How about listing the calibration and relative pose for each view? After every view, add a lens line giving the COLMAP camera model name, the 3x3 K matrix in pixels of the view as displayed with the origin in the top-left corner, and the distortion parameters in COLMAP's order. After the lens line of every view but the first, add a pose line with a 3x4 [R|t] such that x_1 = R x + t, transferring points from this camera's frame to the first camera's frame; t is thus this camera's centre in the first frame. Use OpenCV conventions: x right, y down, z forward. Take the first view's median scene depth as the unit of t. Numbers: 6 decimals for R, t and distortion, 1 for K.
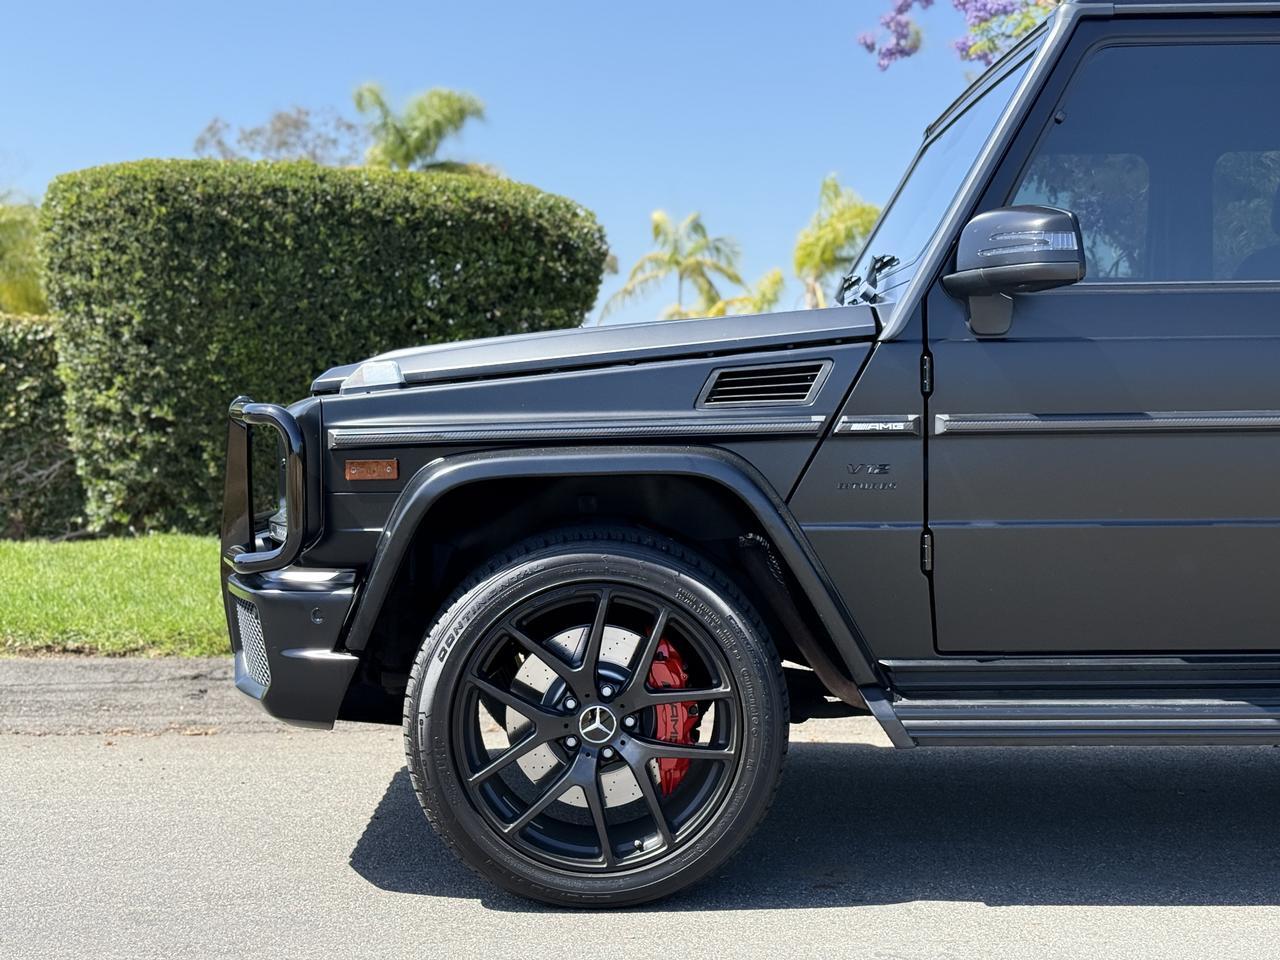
lens RADIAL K [[1840.0, 0, 635.2], [0, 1840.0, 487.2], [0, 0, 1]] dist [0.100949, 0.000000]
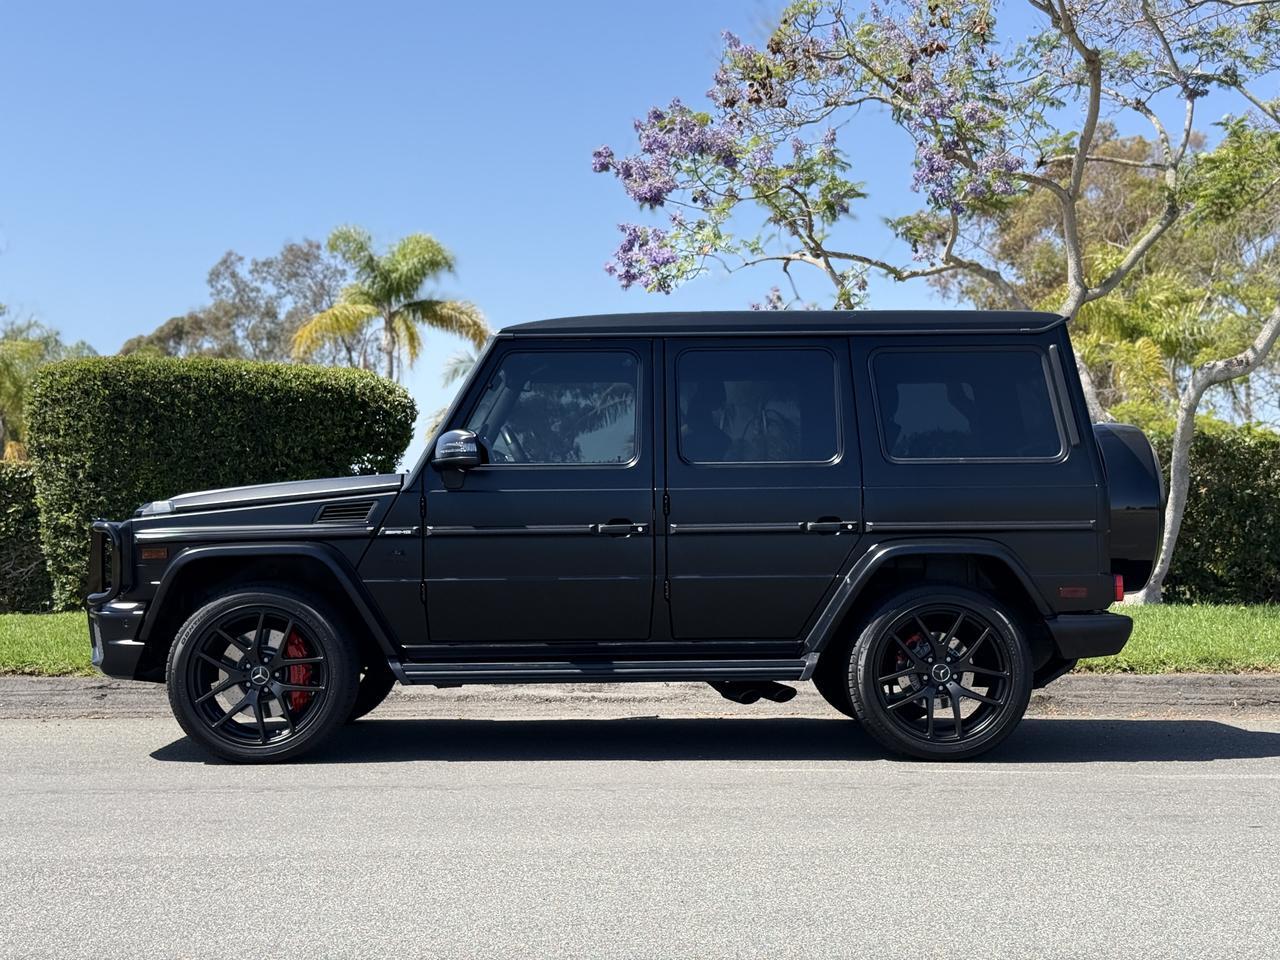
lens RADIAL K [[1809.7, 0, 627.7], [0, 1809.7, 477.1], [0, 0, 1]] dist [0.109282, 0.000000]
pose [[0.999963, -0.000925, -0.008576, 0.177486], [0.000331, 0.997616, -0.069008, 0.020298], [0.008620, 0.069002, 0.997579, -0.457014]]
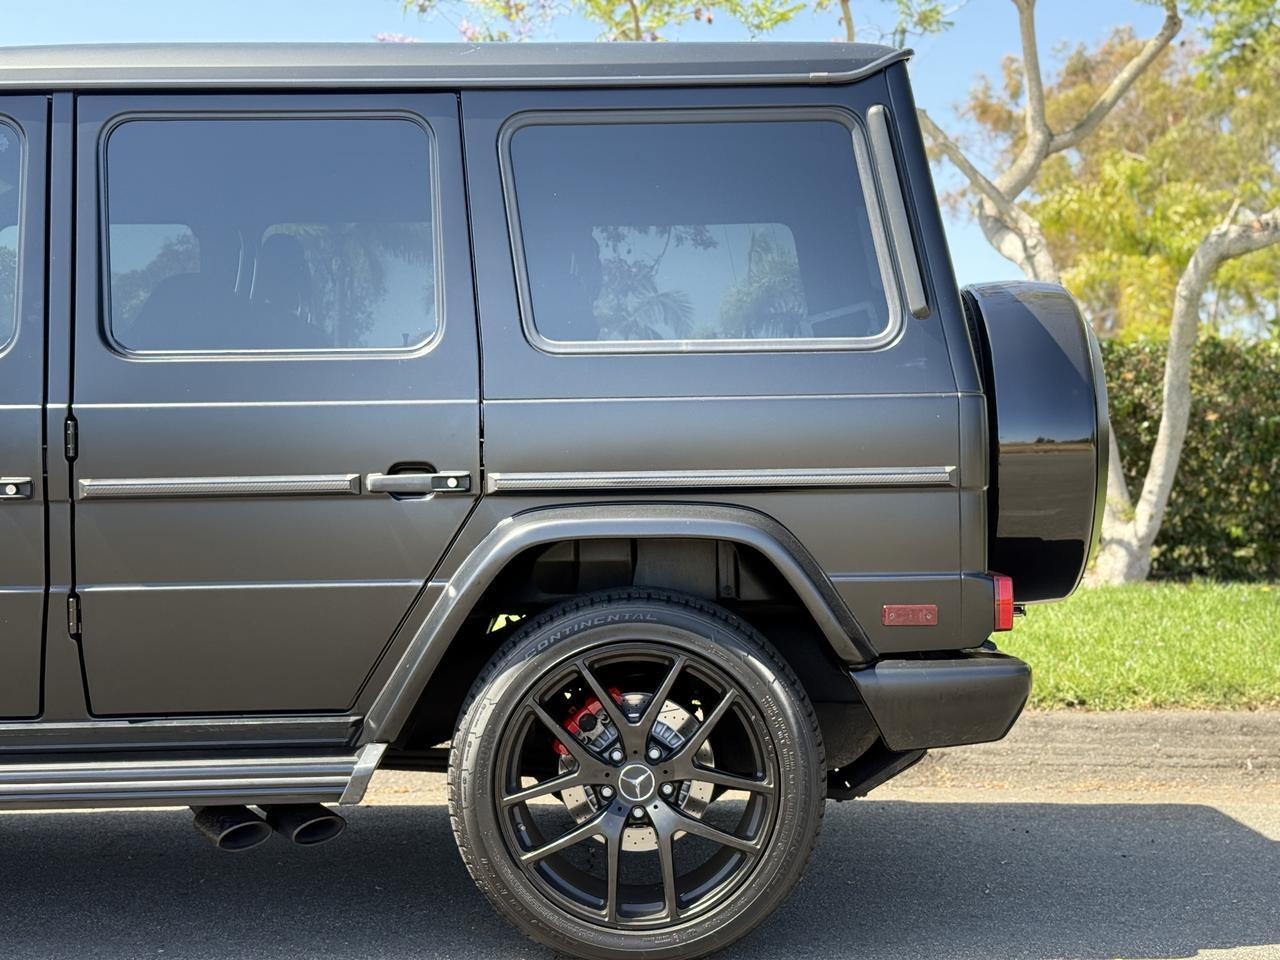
lens RADIAL K [[1840.0, 0, 637.2], [0, 1840.0, 473.4], [0, 0, 1]] dist [0.100949, 0.000000]
pose [[0.999896, -0.005780, -0.013243, 0.331036], [0.005283, 0.999293, -0.037231, -0.002611], [0.013449, 0.037157, 0.999219, 0.003990]]
